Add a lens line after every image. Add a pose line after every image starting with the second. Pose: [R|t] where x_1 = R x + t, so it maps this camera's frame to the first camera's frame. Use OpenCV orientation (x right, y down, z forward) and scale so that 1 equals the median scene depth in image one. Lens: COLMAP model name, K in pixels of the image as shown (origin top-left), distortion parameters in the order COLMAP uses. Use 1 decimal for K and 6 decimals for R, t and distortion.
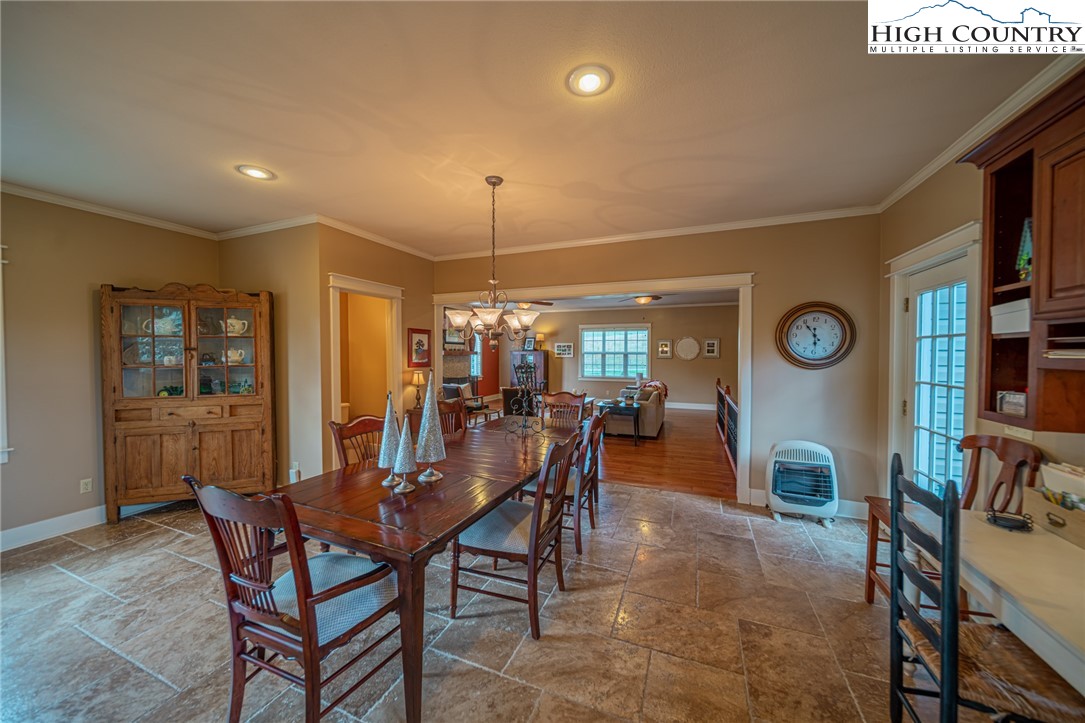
lens RADIAL K [[382.1, 0, 537.5], [0, 382.1, 360.9], [0, 0, 1]] dist [-0.004251, 0.000019]
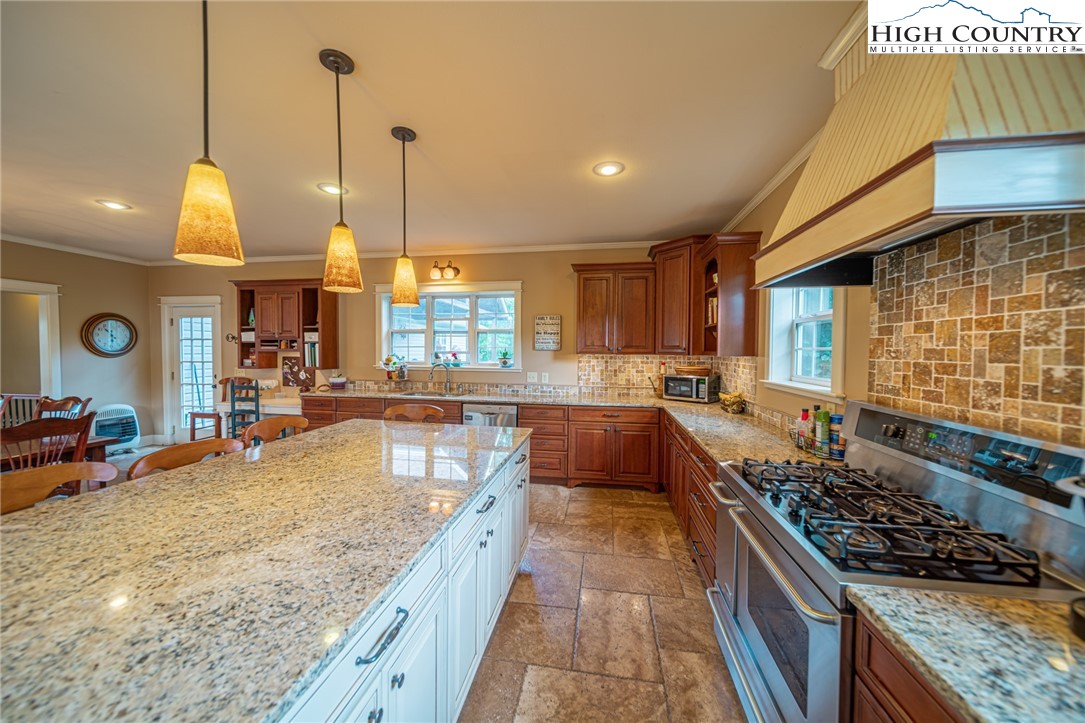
lens RADIAL K [[382.1, 0, 537.9], [0, 382.1, 359.1], [0, 0, 1]] dist [-0.004251, 0.000019]
pose [[-0.223856, -0.024501, 0.974314, -0.897698], [0.018141, 0.999406, 0.029300, 0.011117], [-0.974453, 0.024234, -0.223279, -0.251770]]
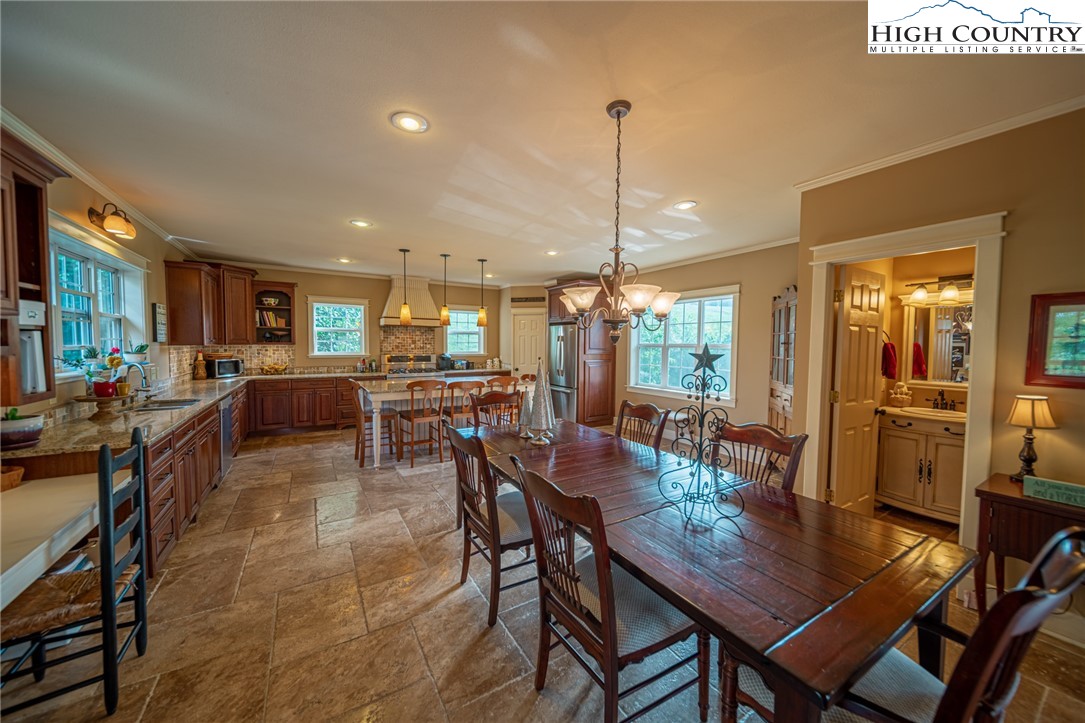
lens RADIAL K [[382.1, 0, 537.3], [0, 382.1, 357.5], [0, 0, 1]] dist [-0.004251, 0.000019]
pose [[-0.590923, 0.027026, -0.806275, 0.366038], [-0.028878, 0.998090, 0.054620, -0.024081], [0.806211, 0.055560, -0.589013, 0.846213]]
